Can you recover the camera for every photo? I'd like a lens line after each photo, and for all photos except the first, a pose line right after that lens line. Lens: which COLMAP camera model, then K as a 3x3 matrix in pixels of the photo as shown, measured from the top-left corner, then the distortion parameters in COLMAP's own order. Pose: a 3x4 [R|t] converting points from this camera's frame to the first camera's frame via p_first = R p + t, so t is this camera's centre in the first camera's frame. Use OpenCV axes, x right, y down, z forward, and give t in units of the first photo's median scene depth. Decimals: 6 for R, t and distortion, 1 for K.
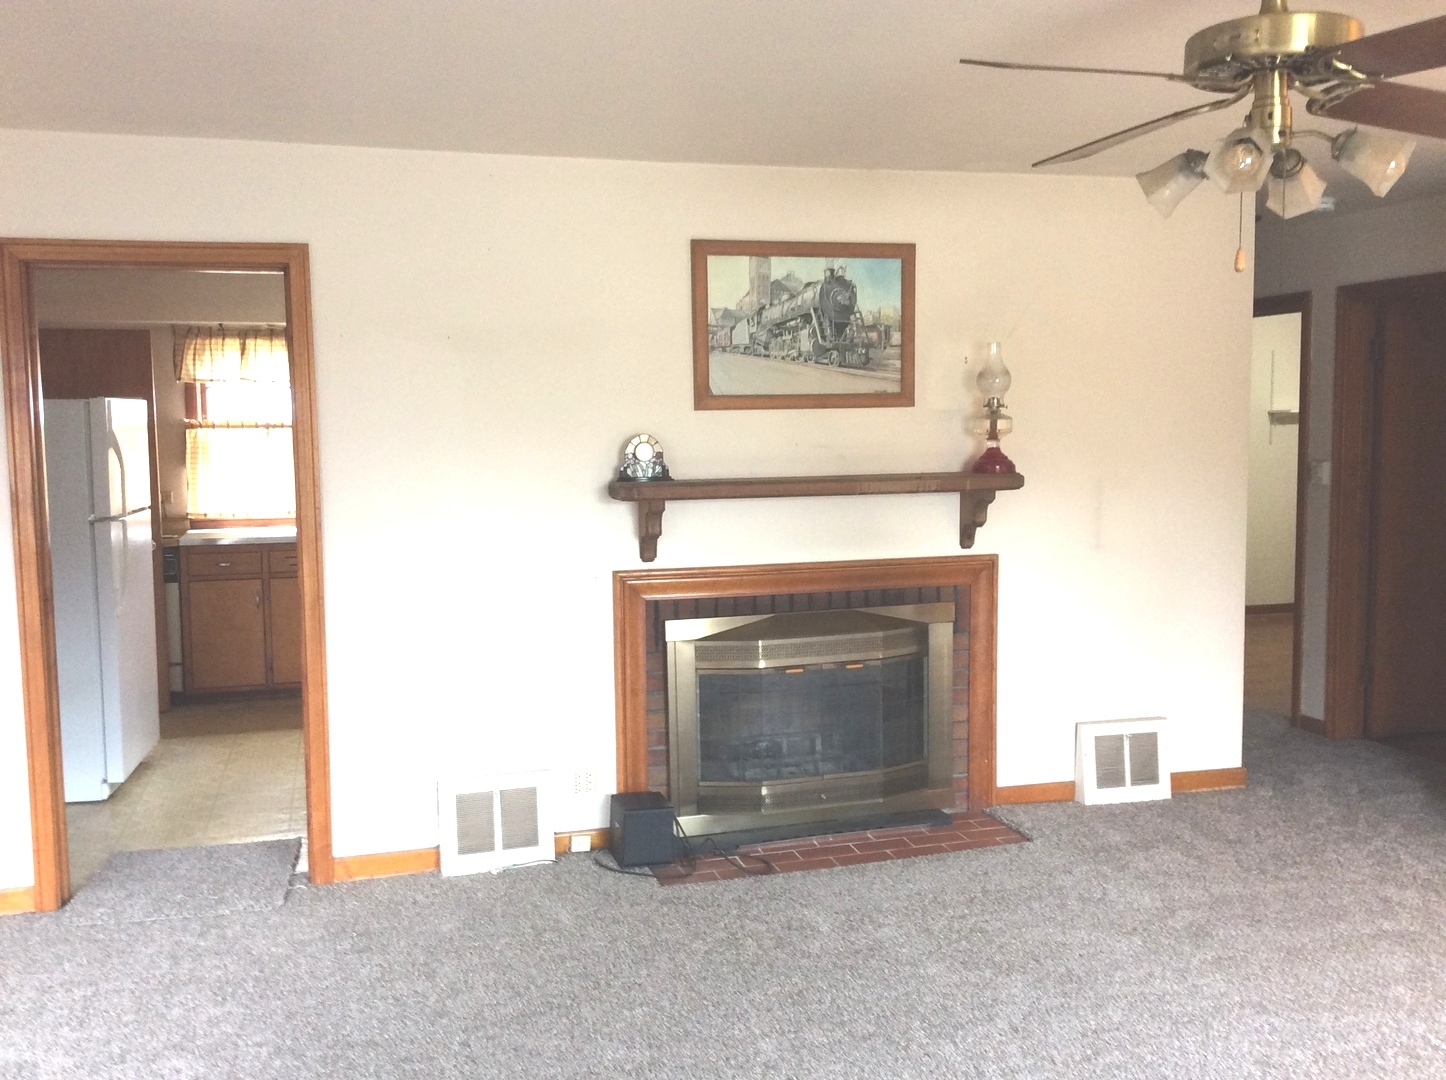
lens RADIAL K [[1340.6, 0, 723.0], [0, 1340.6, 540.0], [0, 0, 1]] dist [0.042849, -0.122933]
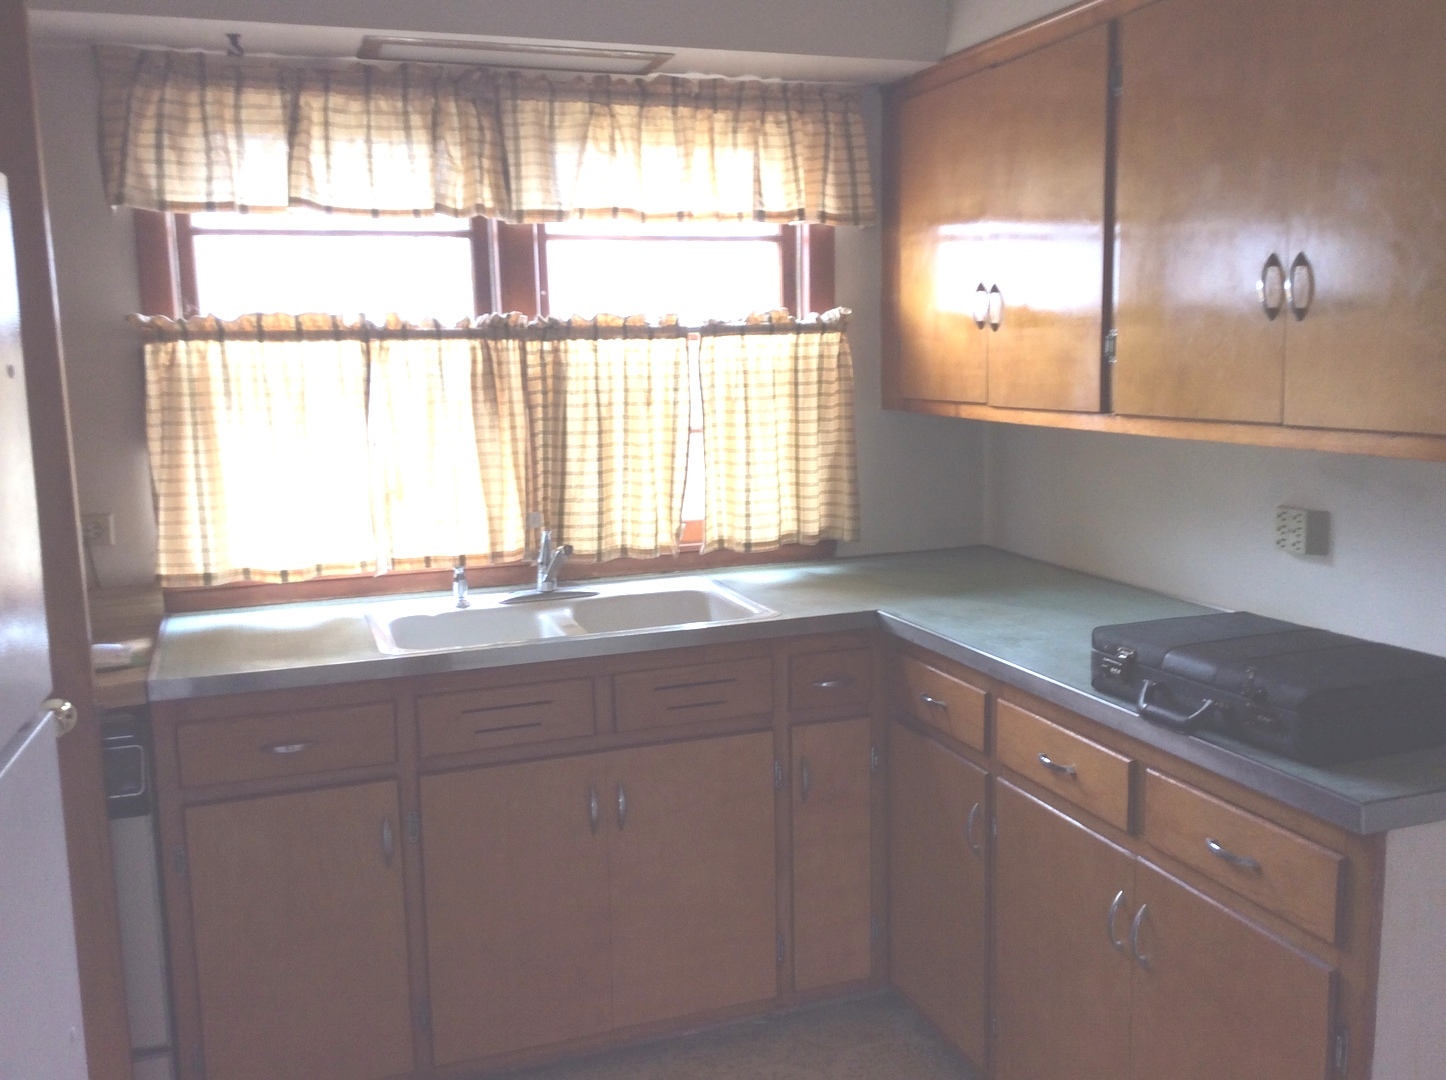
lens RADIAL K [[1334.9, 0, 736.5], [0, 1334.9, 550.2], [0, 0, 1]] dist [0.155597, -0.321285]
pose [[0.998151, -0.016764, 0.058420, -0.262471], [0.012672, 0.997486, 0.069726, -0.050311], [-0.059442, -0.068857, 0.995854, 0.623550]]
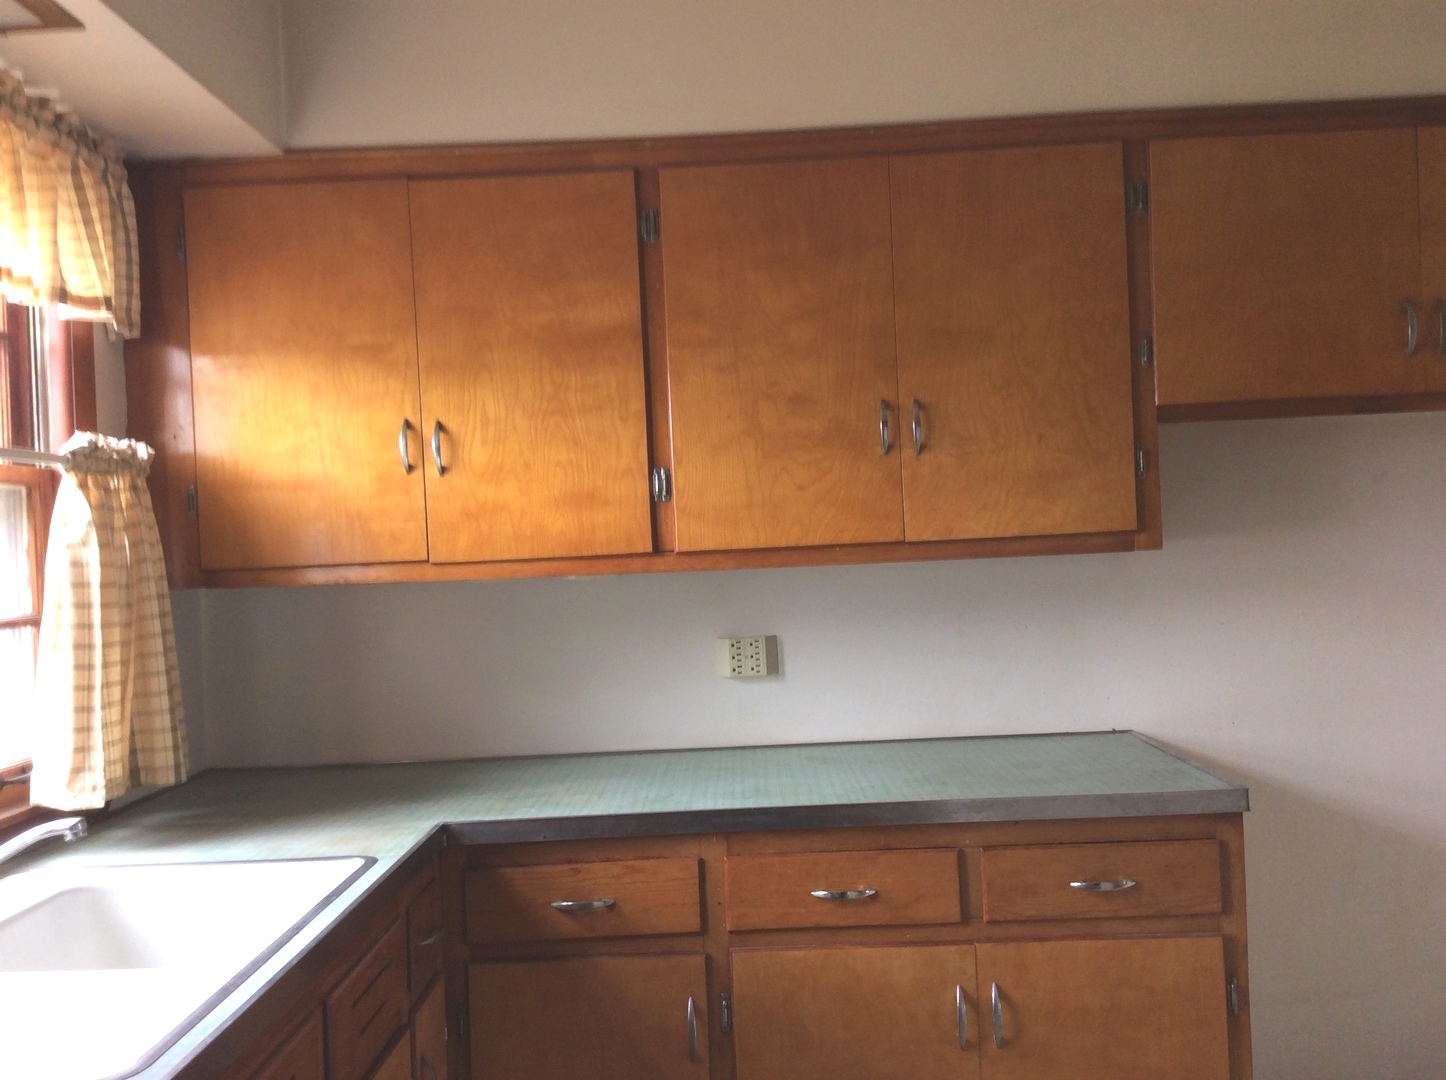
lens RADIAL K [[1334.9, 0, 736.5], [0, 1334.9, 550.2], [0, 0, 1]] dist [0.155597, -0.321285]
pose [[0.277649, -0.002737, 0.960679, -0.454957], [0.123900, 0.991746, -0.032983, -0.047299], [-0.952659, 0.128186, 0.275697, 0.844781]]
